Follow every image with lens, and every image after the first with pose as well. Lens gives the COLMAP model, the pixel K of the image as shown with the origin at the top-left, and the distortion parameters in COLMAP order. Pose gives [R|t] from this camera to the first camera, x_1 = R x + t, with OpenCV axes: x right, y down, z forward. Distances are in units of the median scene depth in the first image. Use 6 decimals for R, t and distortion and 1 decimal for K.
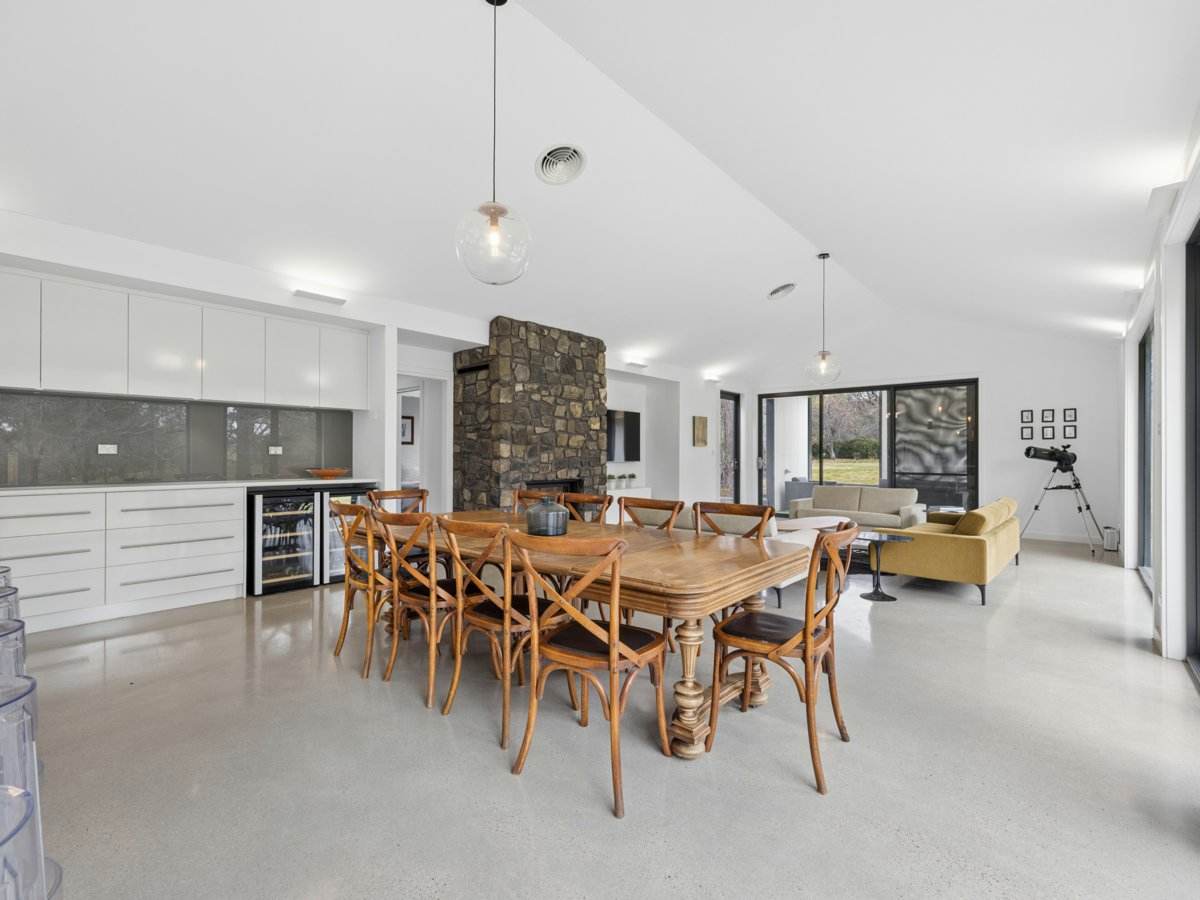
lens RADIAL K [[539.3, 0, 602.1], [0, 539.3, 452.4], [0, 0, 1]] dist [0.002607, 0.000840]
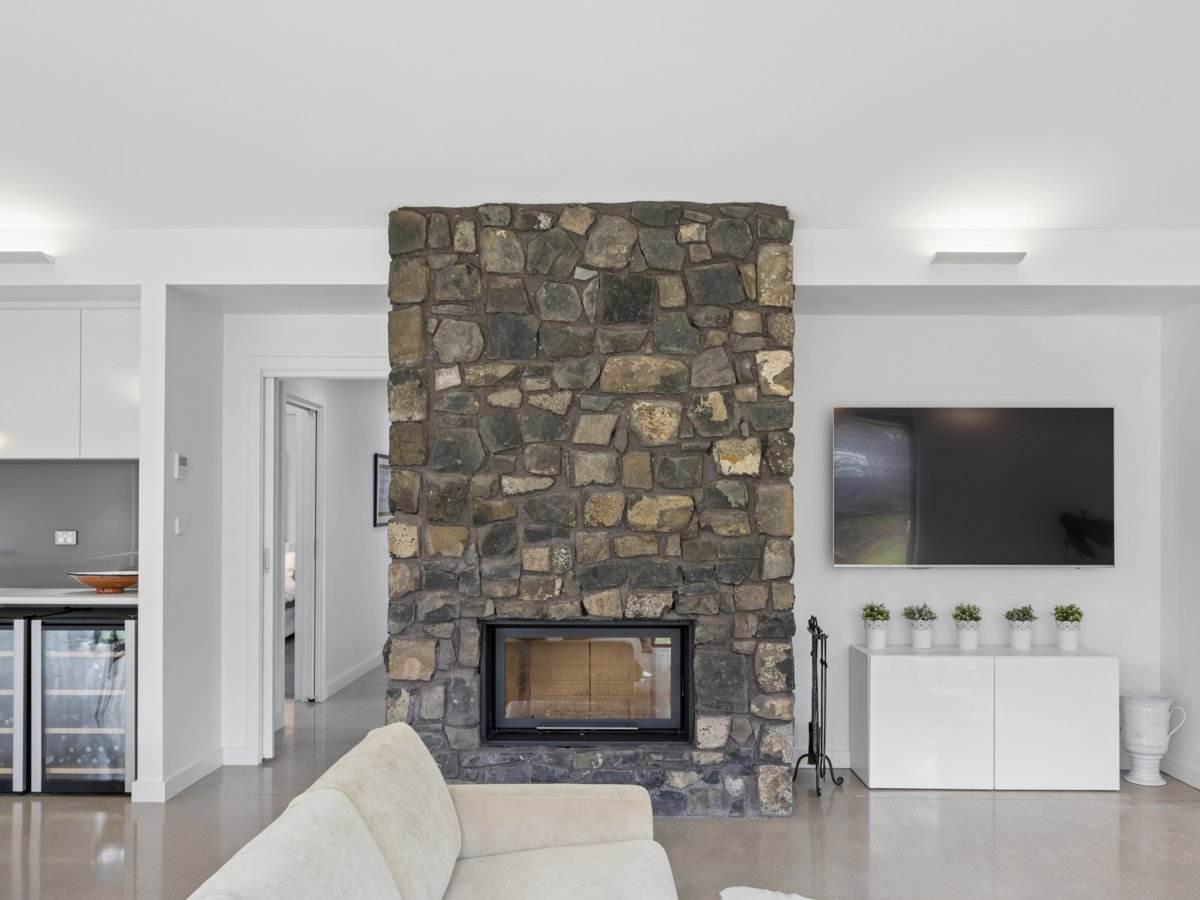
lens RADIAL K [[910.8, 0, 600.9], [0, 910.8, 461.4], [0, 0, 1]] dist [-0.000001, 0.001413]
pose [[0.660823, -0.015447, -0.750383, 0.384592], [0.006917, 0.999871, -0.014492, -0.046377], [0.750510, 0.004386, 0.660845, 0.602436]]
